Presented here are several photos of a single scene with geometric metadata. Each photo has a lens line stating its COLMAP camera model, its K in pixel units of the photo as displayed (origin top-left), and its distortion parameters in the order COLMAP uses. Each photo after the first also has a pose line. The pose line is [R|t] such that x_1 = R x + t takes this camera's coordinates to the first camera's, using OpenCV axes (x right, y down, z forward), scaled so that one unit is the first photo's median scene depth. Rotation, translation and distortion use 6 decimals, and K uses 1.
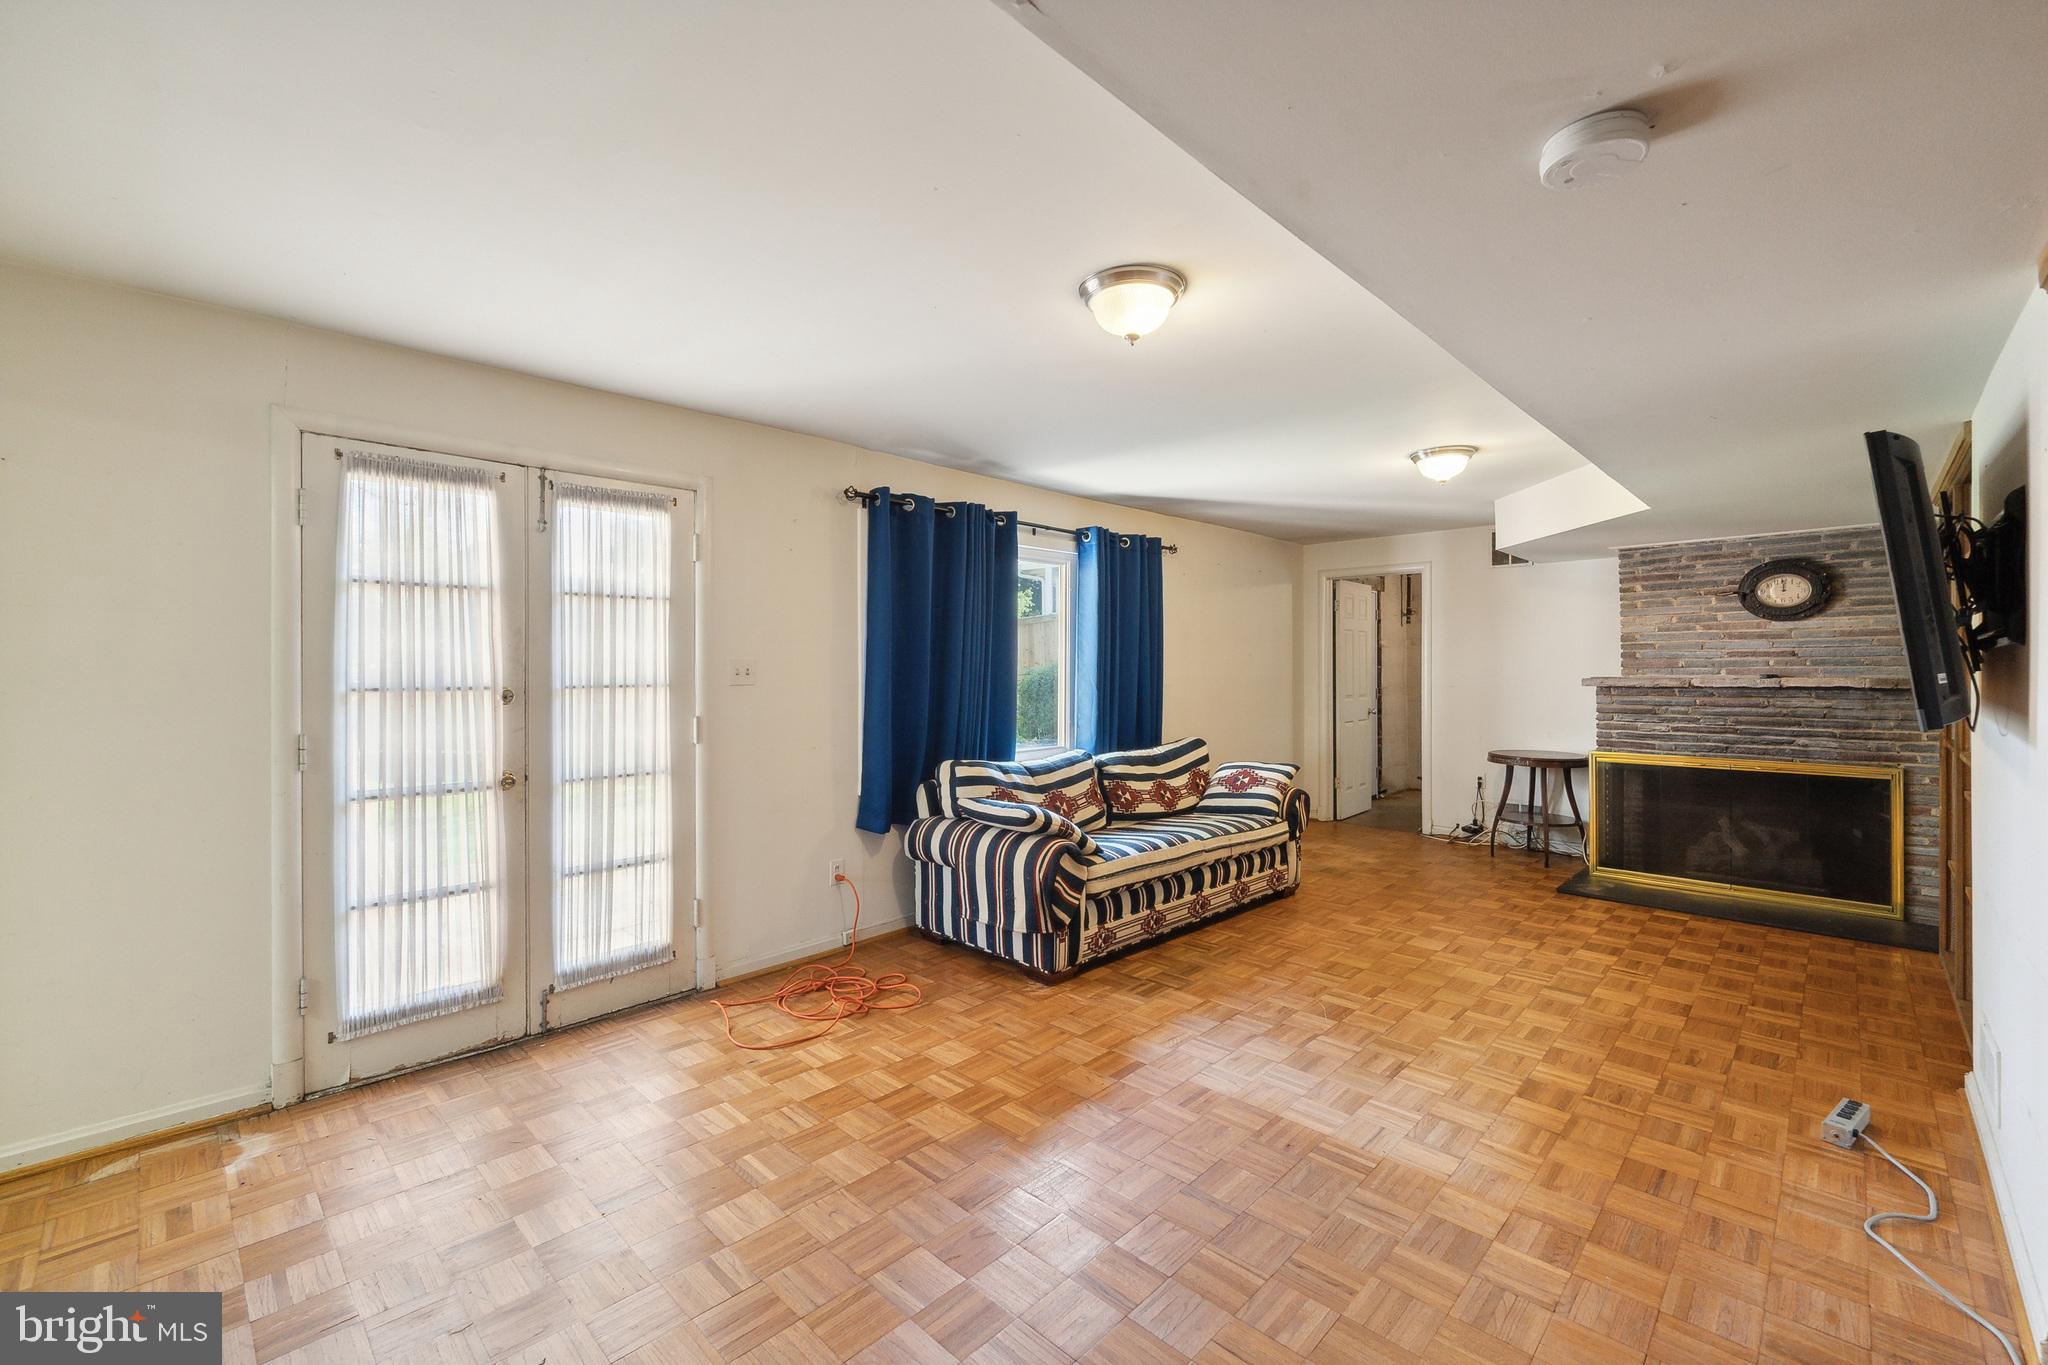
lens RADIAL K [[851.9, 0, 1023.5], [0, 851.9, 663.4], [0, 0, 1]] dist [0.000730, -0.000307]
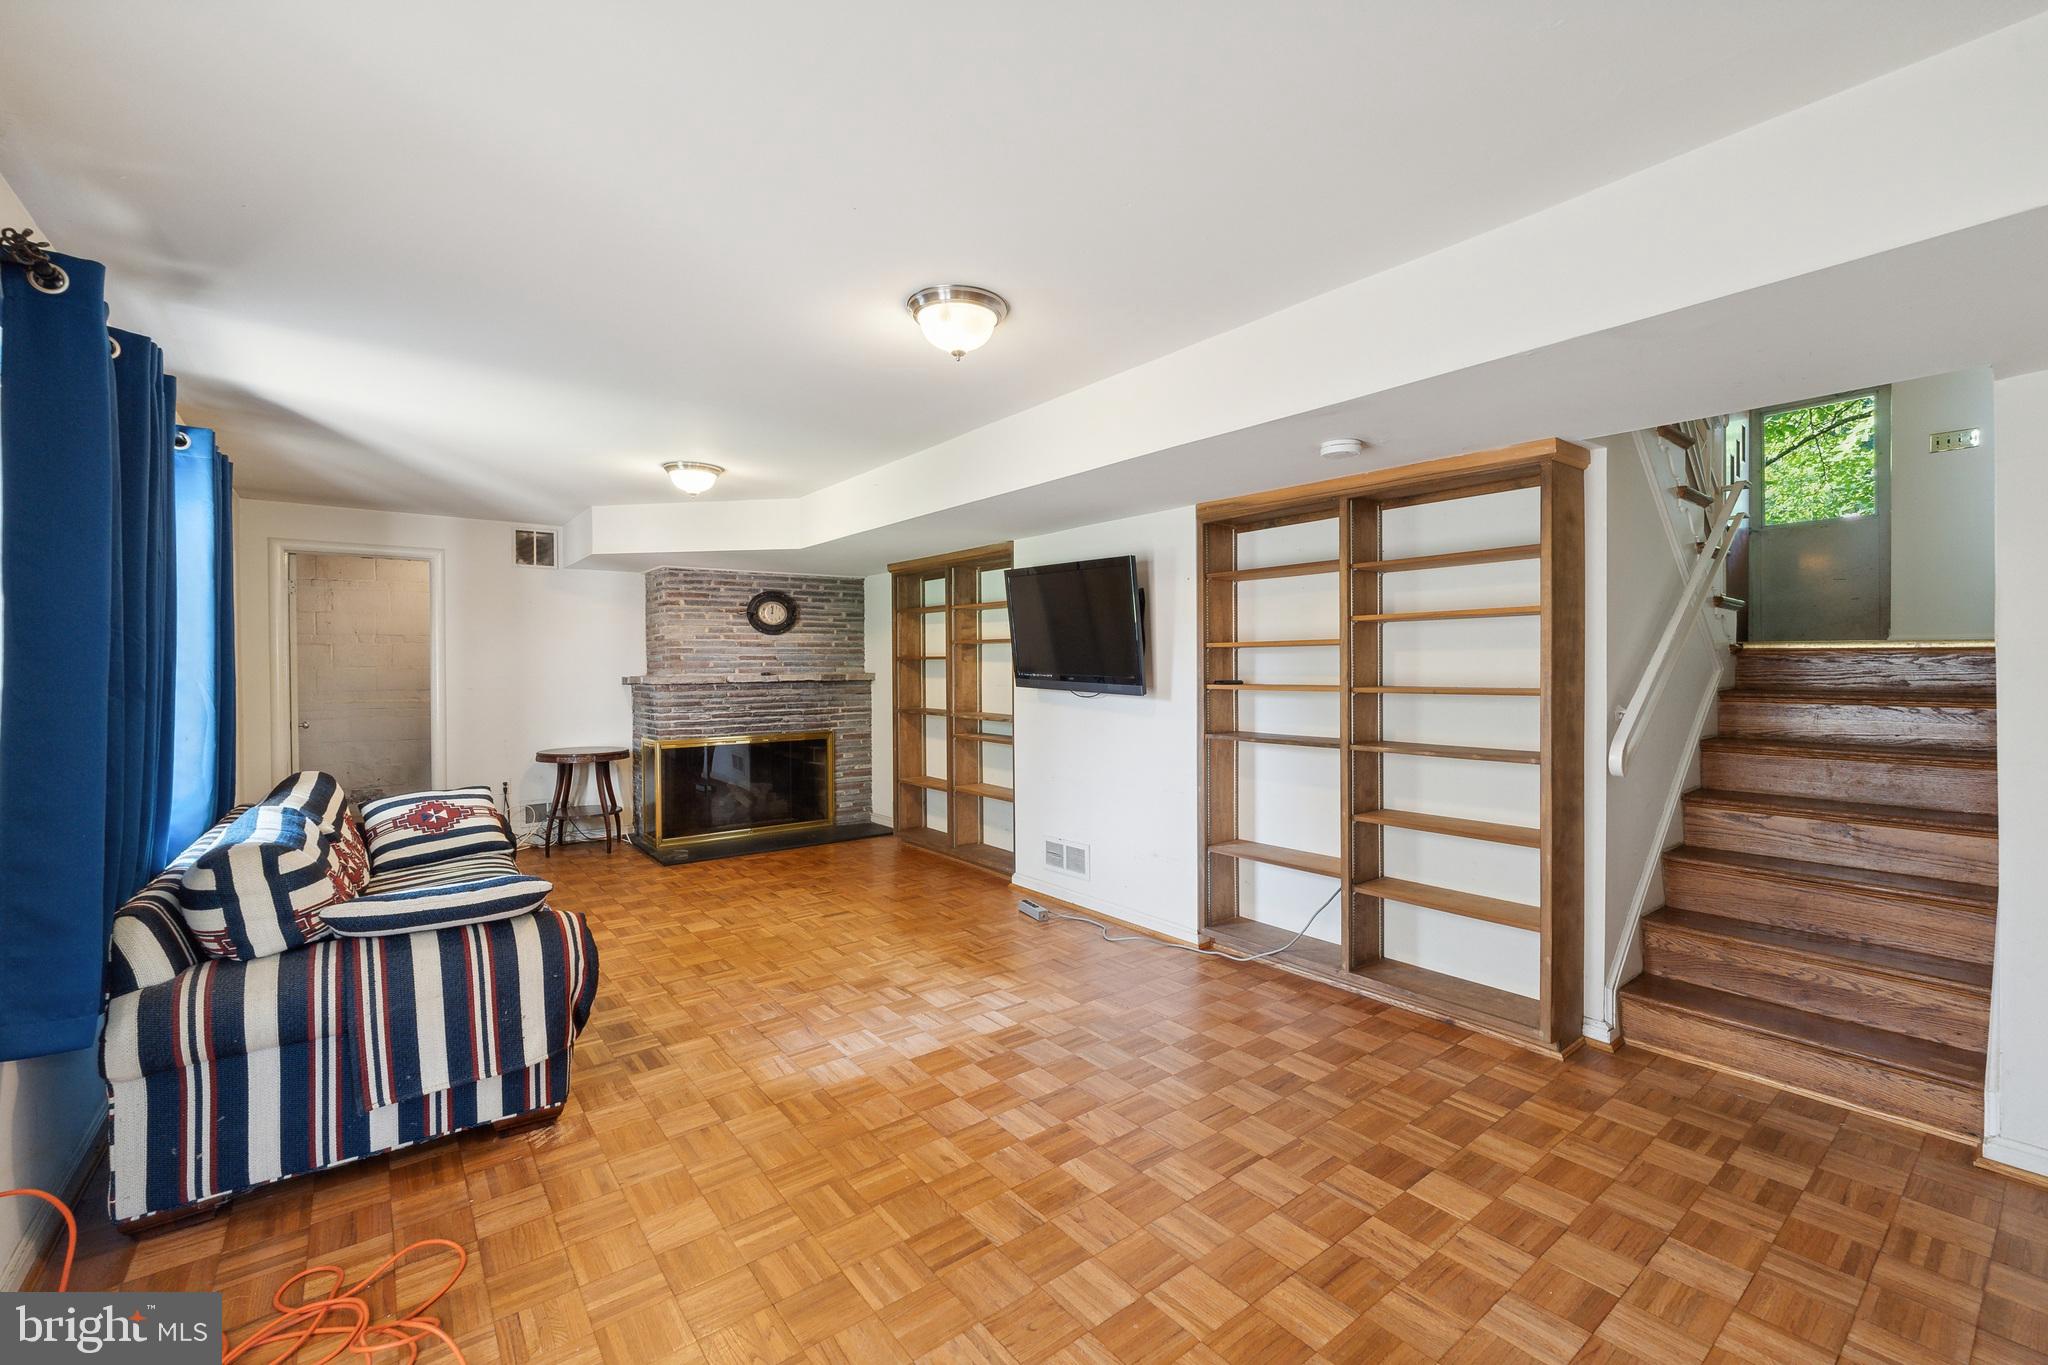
lens RADIAL K [[851.9, 0, 1023.5], [0, 851.9, 663.4], [0, 0, 1]] dist [0.000730, -0.000307]
pose [[0.142855, 0.003134, 0.989739, -0.514977], [-0.000328, 0.999995, -0.003119, 0.002498], [-0.989744, 0.000121, 0.142856, 0.439641]]
